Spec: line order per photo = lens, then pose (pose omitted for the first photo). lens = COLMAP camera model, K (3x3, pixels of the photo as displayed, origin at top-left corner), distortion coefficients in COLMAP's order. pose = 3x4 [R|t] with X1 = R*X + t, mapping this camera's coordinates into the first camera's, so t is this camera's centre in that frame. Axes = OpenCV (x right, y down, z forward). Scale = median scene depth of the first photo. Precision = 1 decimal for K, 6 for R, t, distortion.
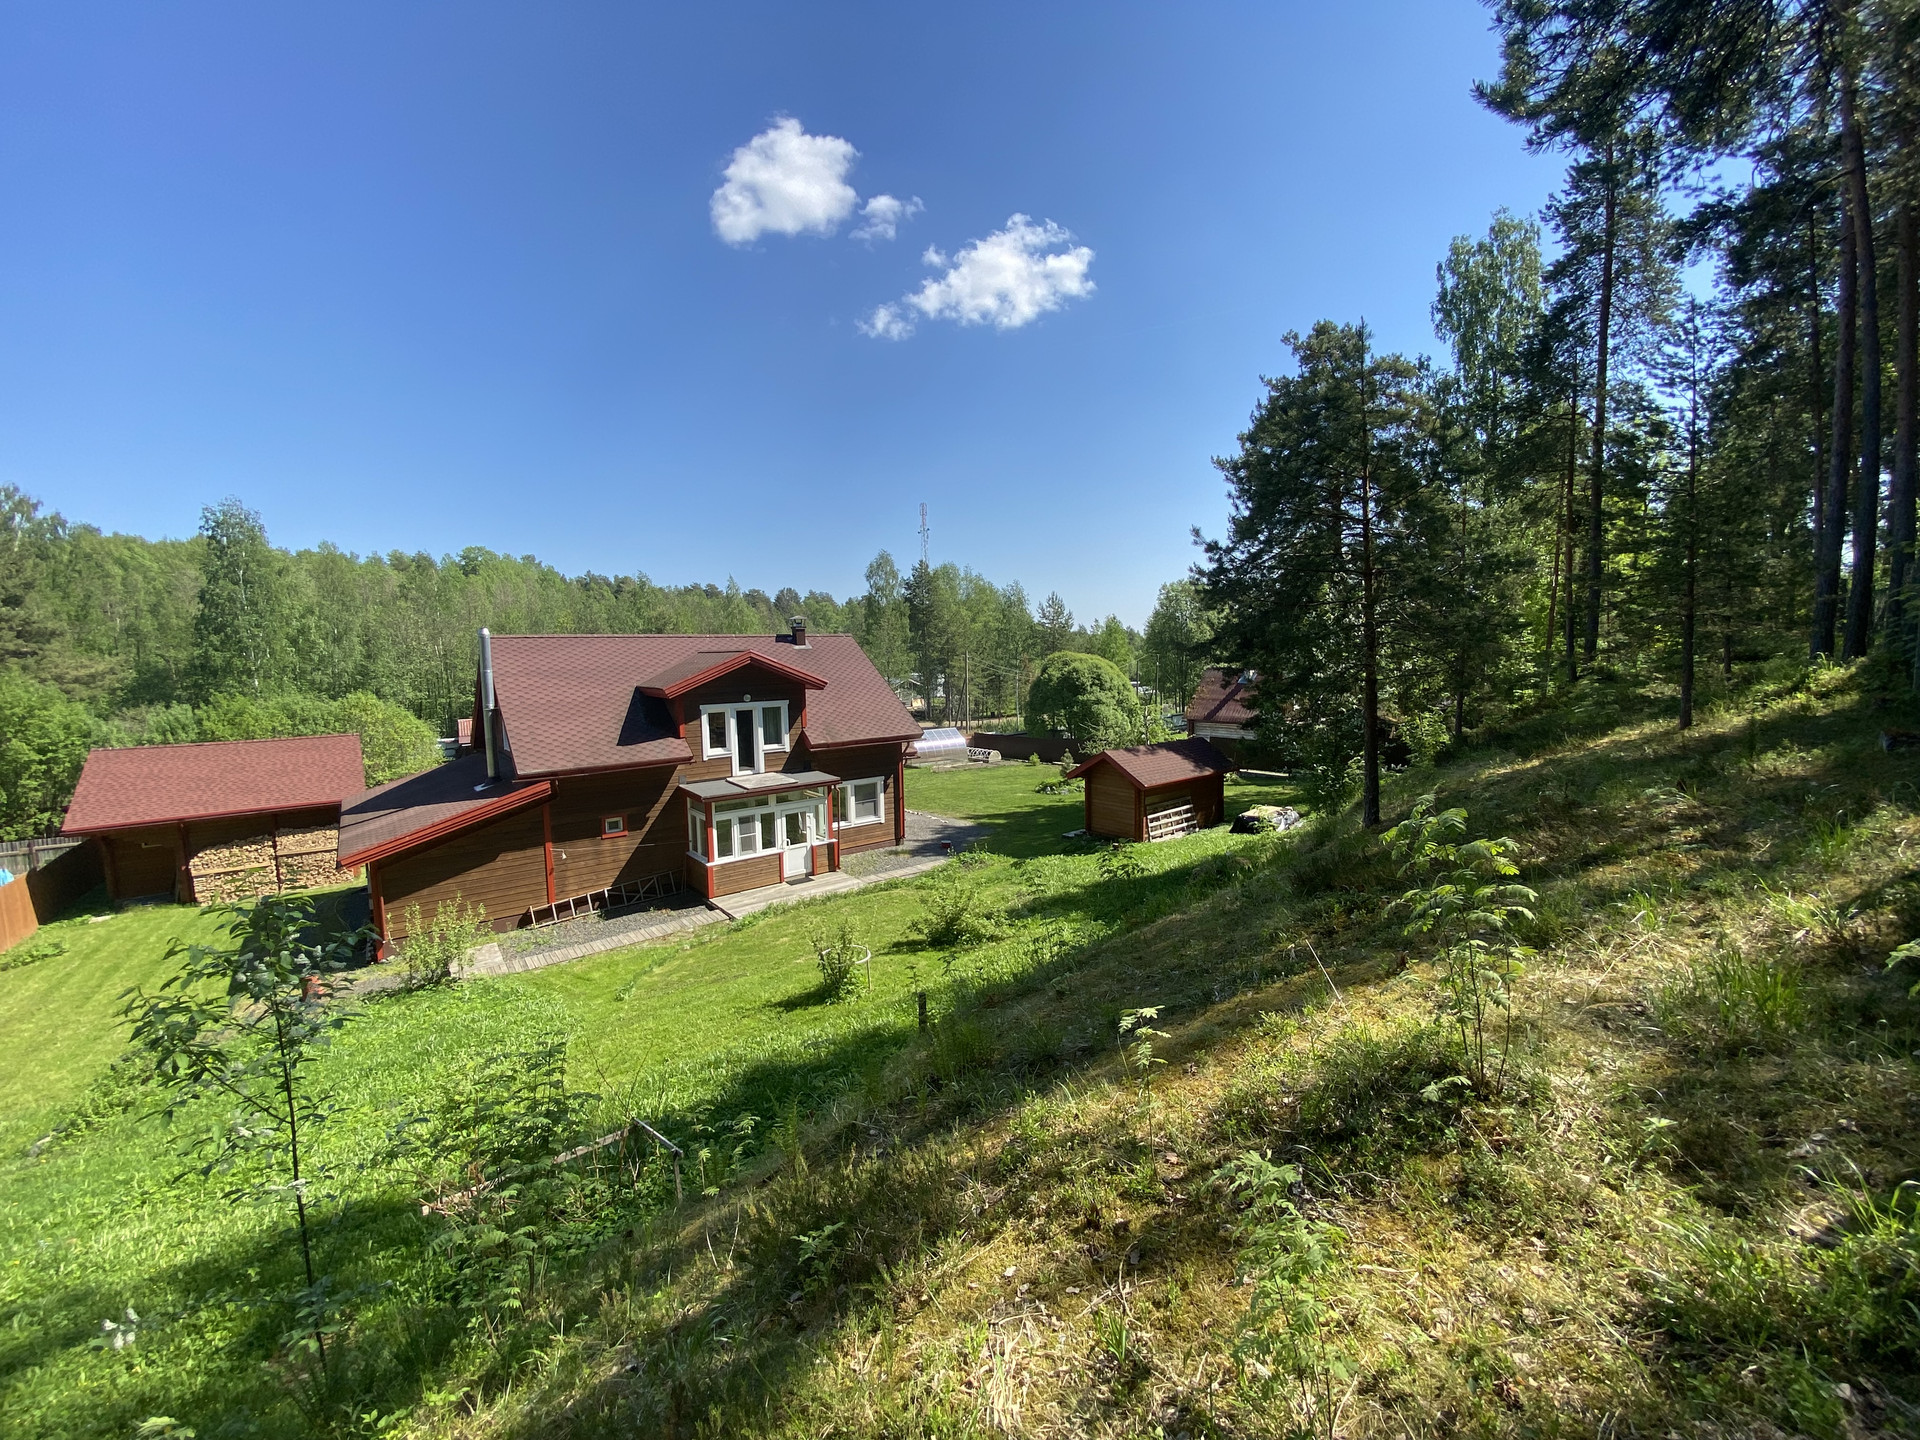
lens RADIAL K [[769.0, 0, 960.0], [0, 769.0, 720.0], [0, 0, 1]] dist [-0.000670, -0.000016]
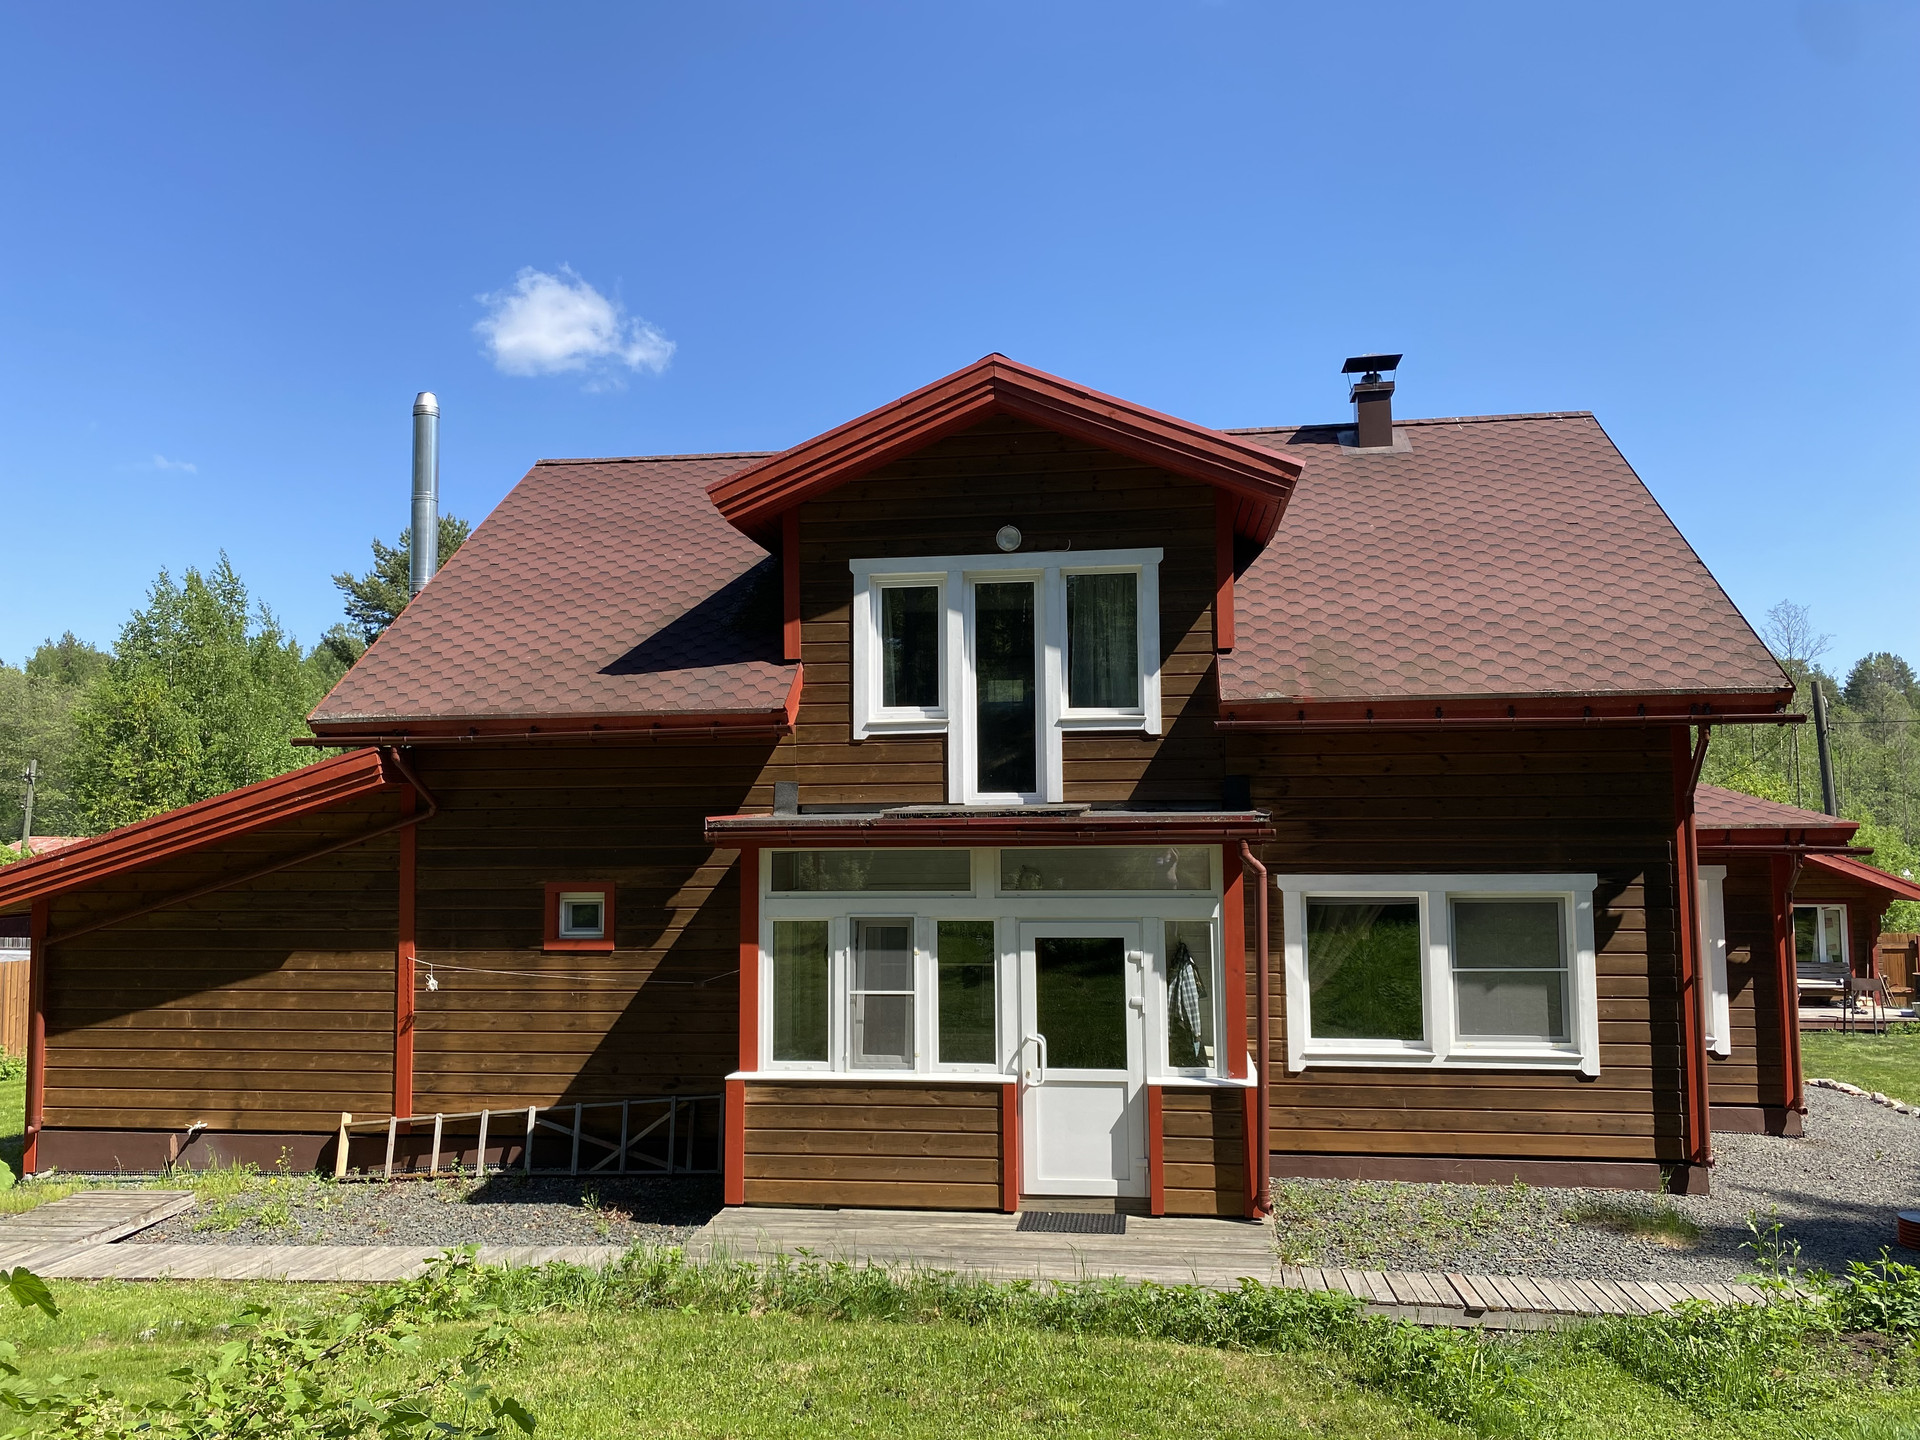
lens RADIAL K [[1460.5, 0, 960.0], [0, 1460.5, 720.0], [0, 0, 1]] dist [0.065825, -0.002048]
pose [[0.712622, -0.031991, -0.700818, 0.098465], [-0.074659, 0.989829, -0.121099, 0.110742], [0.697564, 0.138620, 0.702986, 0.622148]]
